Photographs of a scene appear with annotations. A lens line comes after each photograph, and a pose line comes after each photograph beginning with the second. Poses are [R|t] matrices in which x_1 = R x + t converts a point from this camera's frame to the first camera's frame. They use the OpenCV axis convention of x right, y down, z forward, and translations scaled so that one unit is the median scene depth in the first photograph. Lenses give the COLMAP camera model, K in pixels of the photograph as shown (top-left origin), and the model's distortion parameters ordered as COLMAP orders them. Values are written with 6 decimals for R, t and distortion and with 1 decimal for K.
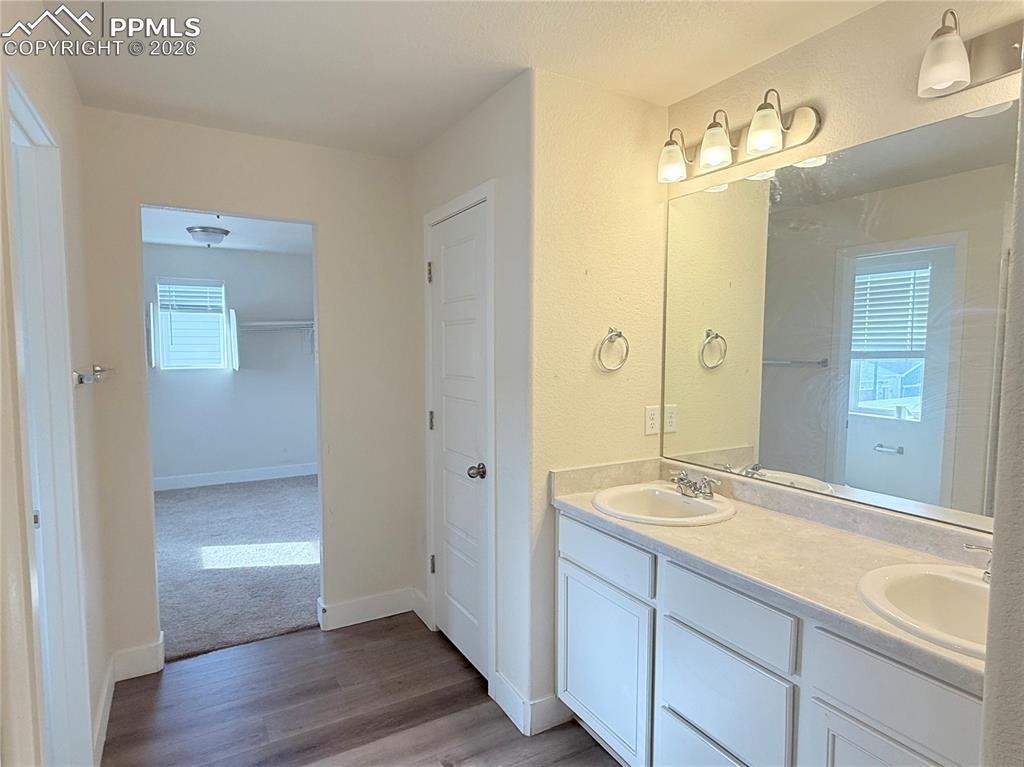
lens RADIAL K [[572.2, 0, 512.0], [0, 572.2, 383.5], [0, 0, 1]] dist [-0.016448, -0.000232]
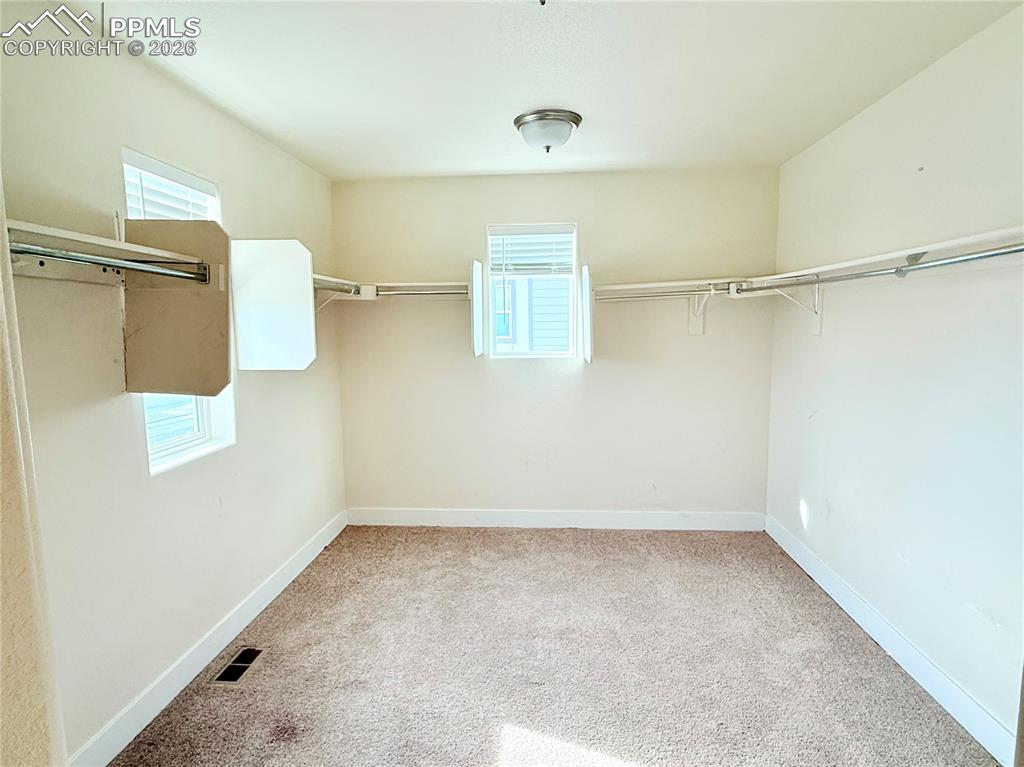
lens RADIAL K [[572.2, 0, 512.0], [0, 572.2, 383.5], [0, 0, 1]] dist [-0.016448, -0.000232]
pose [[0.825231, 0.051730, -0.562422, -0.195931], [-0.029126, 0.998370, 0.049091, -0.028772], [0.564044, -0.024131, 0.825392, 0.430062]]
